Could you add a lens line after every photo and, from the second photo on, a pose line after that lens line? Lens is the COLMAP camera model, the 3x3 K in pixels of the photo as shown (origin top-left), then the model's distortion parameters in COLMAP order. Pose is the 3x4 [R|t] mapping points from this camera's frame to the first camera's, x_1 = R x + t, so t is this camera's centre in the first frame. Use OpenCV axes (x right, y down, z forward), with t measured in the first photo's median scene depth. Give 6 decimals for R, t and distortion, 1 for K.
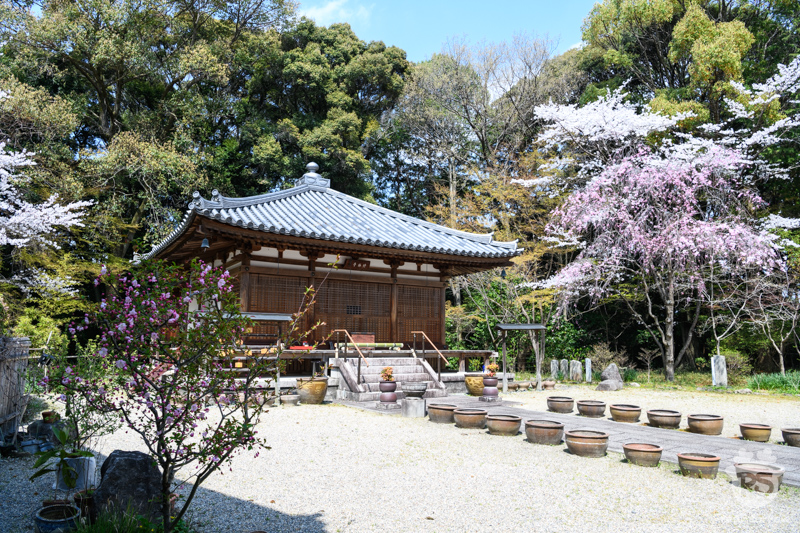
lens RADIAL K [[551.7, 0, 400.0], [0, 551.7, 266.5], [0, 0, 1]] dist [-0.071351, 0.007247]
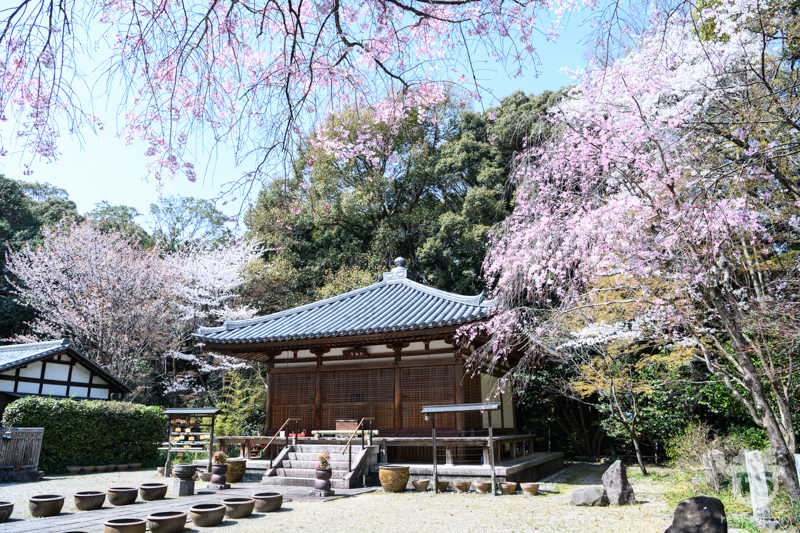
lens RADIAL K [[551.7, 0, 400.0], [0, 551.7, 266.5], [0, 0, 1]] dist [-0.071351, 0.007247]
pose [[0.535675, -0.246202, -0.807736, 0.817737], [0.127730, 0.969170, -0.210700, 0.063981], [0.834708, 0.009694, 0.550608, 0.467366]]
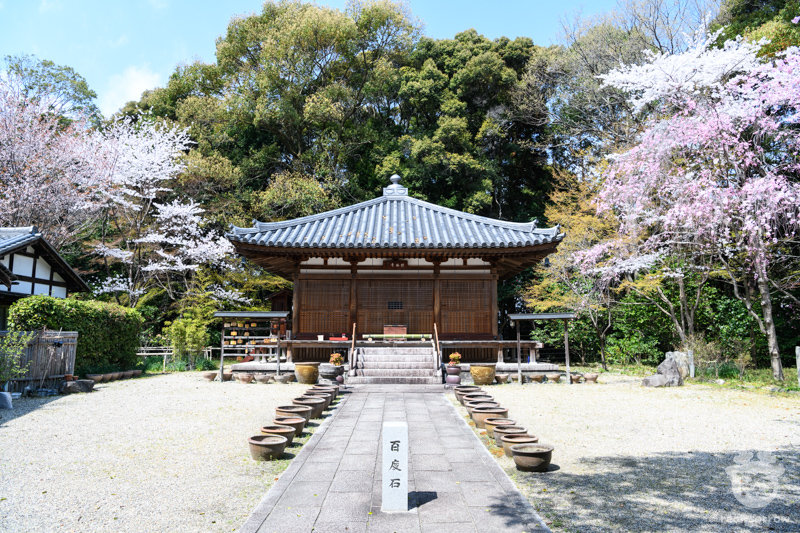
lens RADIAL K [[551.7, 0, 400.0], [0, 551.7, 266.5], [0, 0, 1]] dist [-0.071351, 0.007247]
pose [[0.841286, -0.072109, -0.535759, 0.507274], [0.078962, 0.996826, -0.010174, 0.011415], [0.534792, -0.033746, 0.844309, 0.052252]]
